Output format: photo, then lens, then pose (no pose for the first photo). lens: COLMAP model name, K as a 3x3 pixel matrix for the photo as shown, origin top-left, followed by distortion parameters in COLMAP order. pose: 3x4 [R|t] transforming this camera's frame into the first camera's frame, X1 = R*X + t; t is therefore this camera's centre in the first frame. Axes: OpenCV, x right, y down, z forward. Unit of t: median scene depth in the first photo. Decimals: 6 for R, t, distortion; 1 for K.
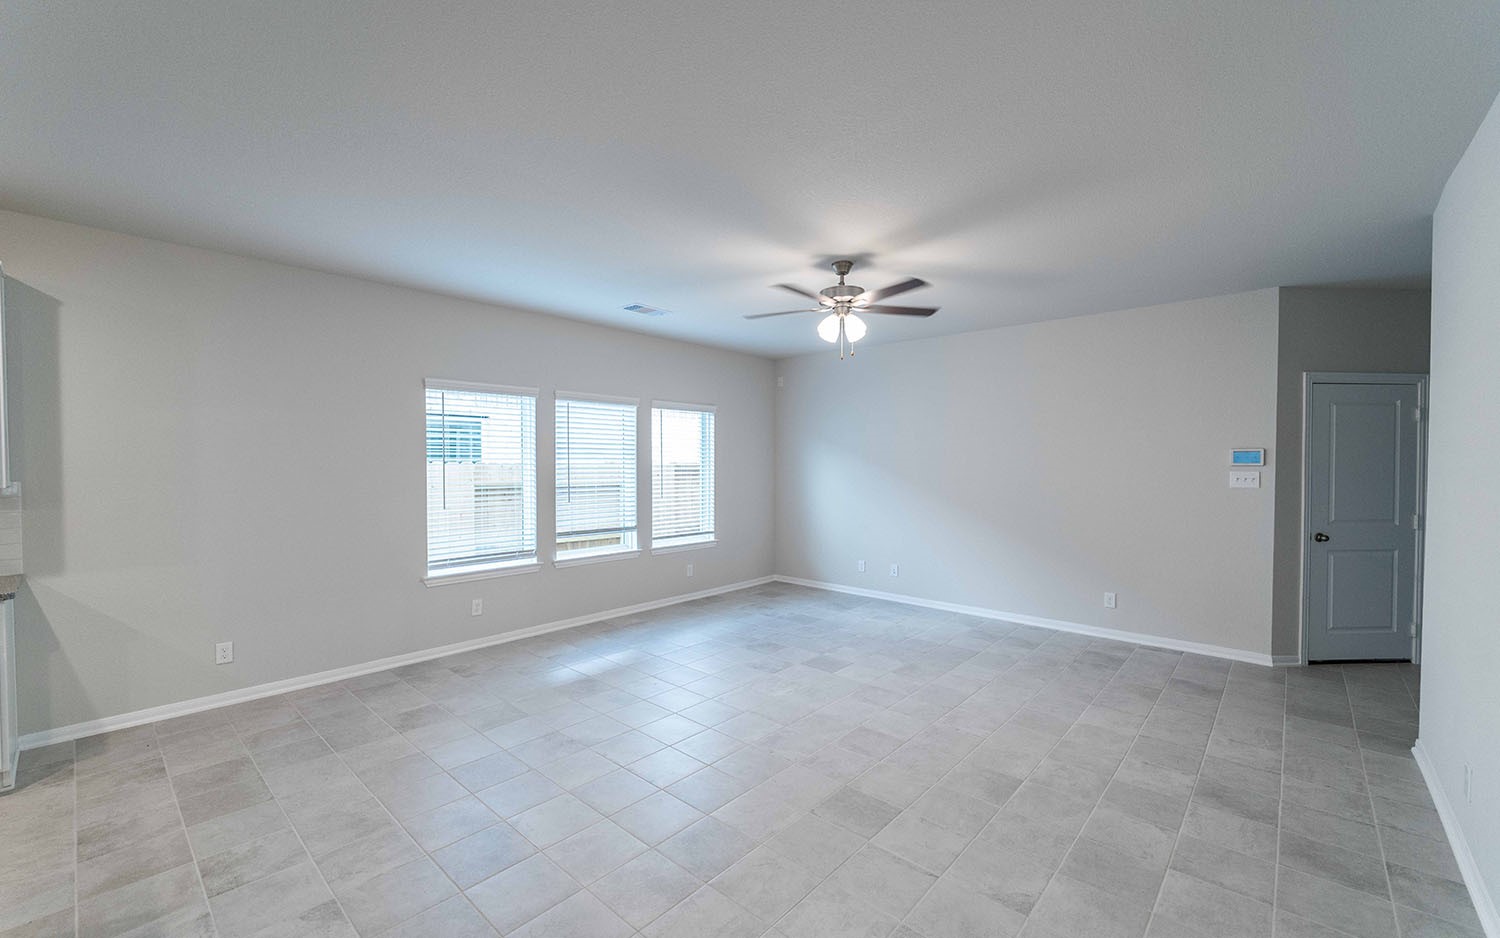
lens RADIAL K [[610.7, 0, 750.3], [0, 610.7, 475.0], [0, 0, 1]] dist [-0.003024, -0.000590]
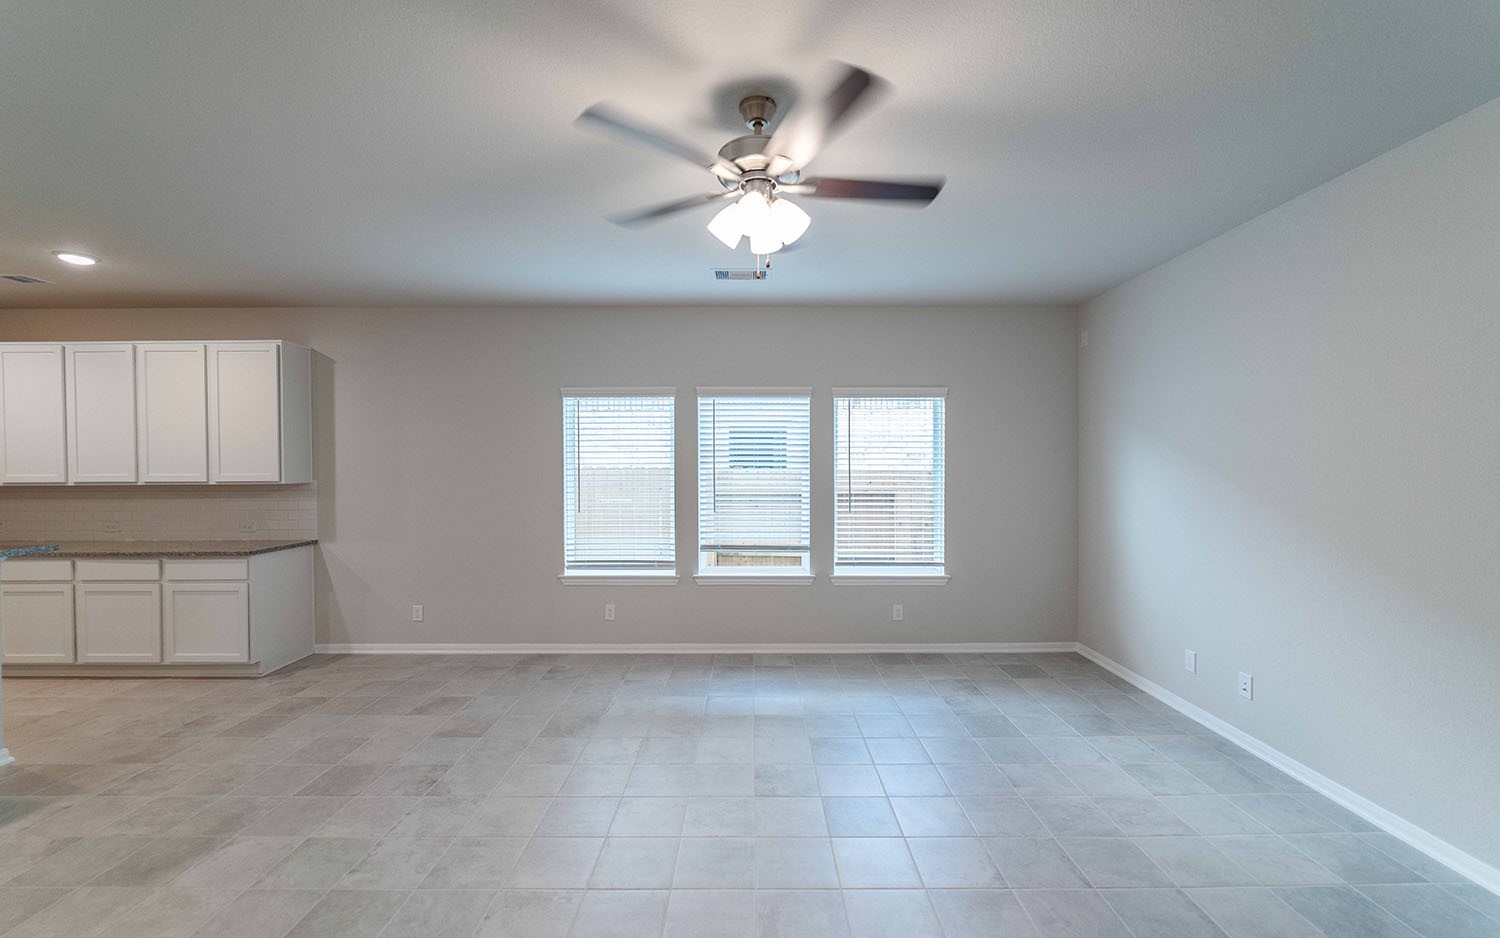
lens RADIAL K [[610.7, 0, 751.3], [0, 610.7, 478.8], [0, 0, 1]] dist [-0.003024, -0.000590]
pose [[0.667760, 0.012366, -0.744274, 0.481710], [-0.013519, 0.999899, 0.004484, -0.009857], [0.744253, 0.007068, 0.667860, 0.540701]]
